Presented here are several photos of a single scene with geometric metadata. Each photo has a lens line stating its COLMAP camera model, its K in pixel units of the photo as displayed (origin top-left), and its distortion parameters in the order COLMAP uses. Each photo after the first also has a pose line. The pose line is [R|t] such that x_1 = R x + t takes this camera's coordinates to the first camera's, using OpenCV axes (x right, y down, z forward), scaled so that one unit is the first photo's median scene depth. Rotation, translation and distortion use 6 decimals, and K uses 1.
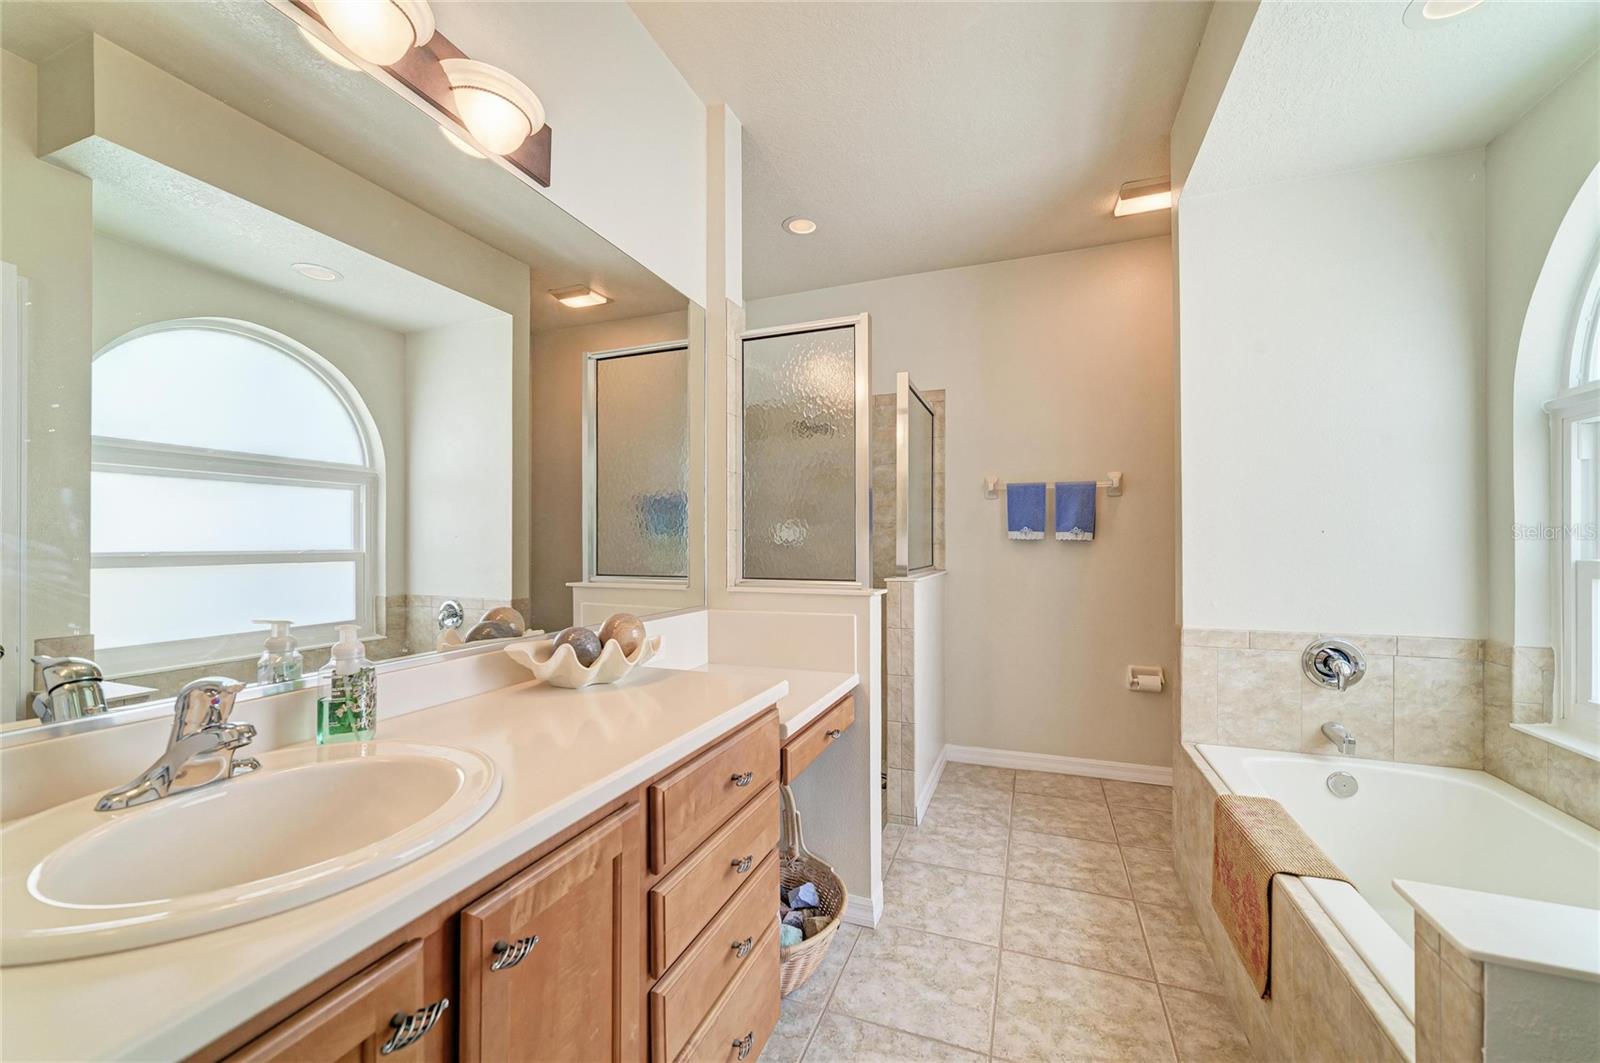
lens RADIAL K [[654.6, 0, 795.2], [0, 654.6, 541.2], [0, 0, 1]] dist [-0.008668, 0.003546]
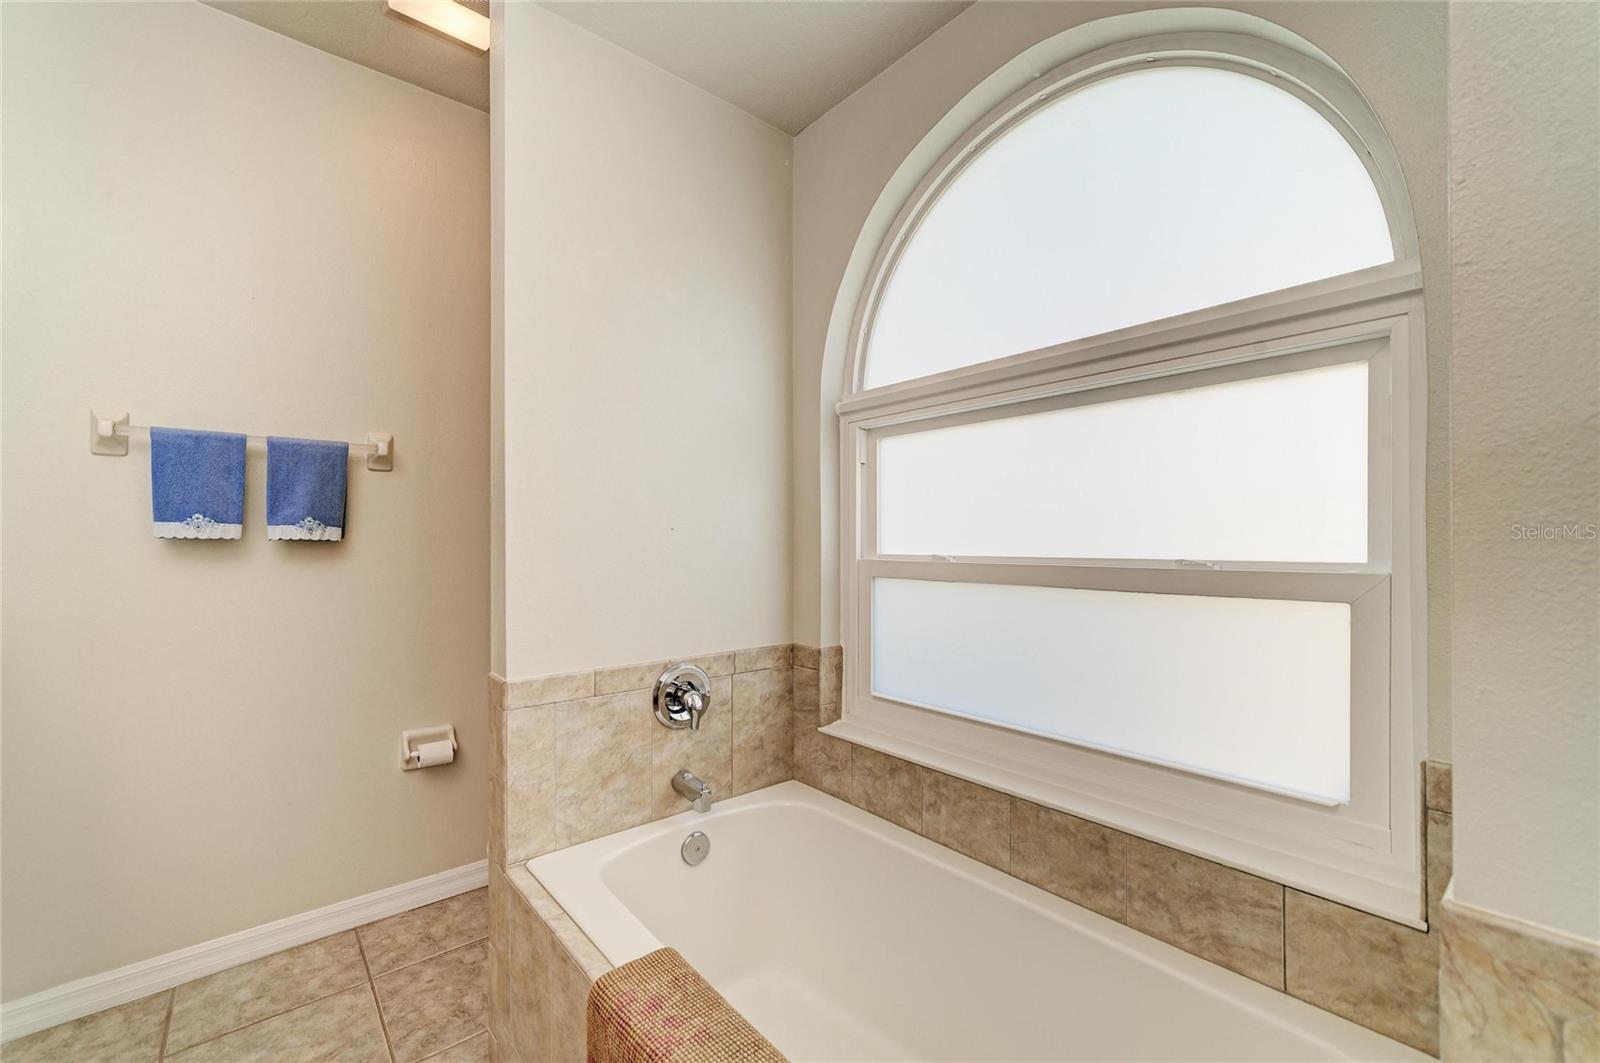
lens RADIAL K [[654.6, 0, 804.7], [0, 654.6, 540.8], [0, 0, 1]] dist [-0.008668, 0.003546]
pose [[0.492814, 0.000049, 0.870134, 0.198900], [-0.001423, 0.999999, 0.000749, -0.002703], [-0.870133, -0.001607, 0.492814, 0.462863]]
